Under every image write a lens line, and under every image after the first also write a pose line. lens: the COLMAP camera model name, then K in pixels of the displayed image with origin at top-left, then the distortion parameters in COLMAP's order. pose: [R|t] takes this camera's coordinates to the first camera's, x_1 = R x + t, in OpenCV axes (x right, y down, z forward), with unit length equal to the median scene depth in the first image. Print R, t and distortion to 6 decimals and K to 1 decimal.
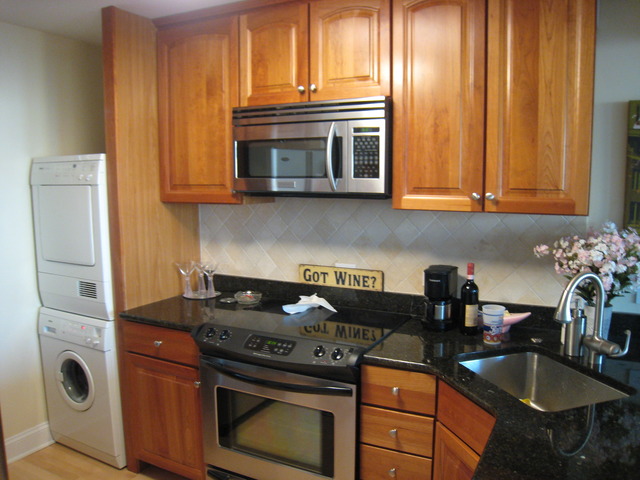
lens RADIAL K [[518.9, 0, 333.9], [0, 518.9, 243.8], [0, 0, 1]] dist [-0.159993, 0.100898]
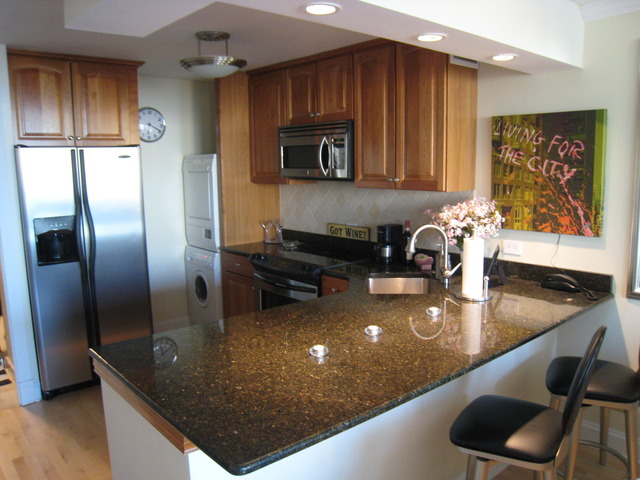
lens RADIAL K [[518.9, 0, 333.9], [0, 518.9, 243.8], [0, 0, 1]] dist [-0.159993, 0.100898]
pose [[0.932054, 0.047894, -0.359140, 0.547725], [-0.037576, 0.998657, 0.035659, 0.047824], [0.360366, -0.019742, 0.932602, -0.482102]]
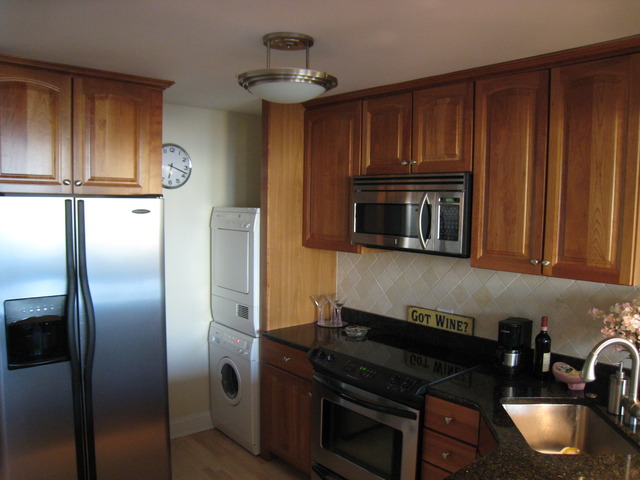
lens RADIAL K [[518.9, 0, 333.9], [0, 518.9, 243.8], [0, 0, 1]] dist [-0.159993, 0.100898]
pose [[0.932565, 0.044873, -0.358202, 0.199557], [-0.065120, 0.996878, -0.044657, -0.039665], [0.355079, 0.064972, 0.932576, -0.168133]]
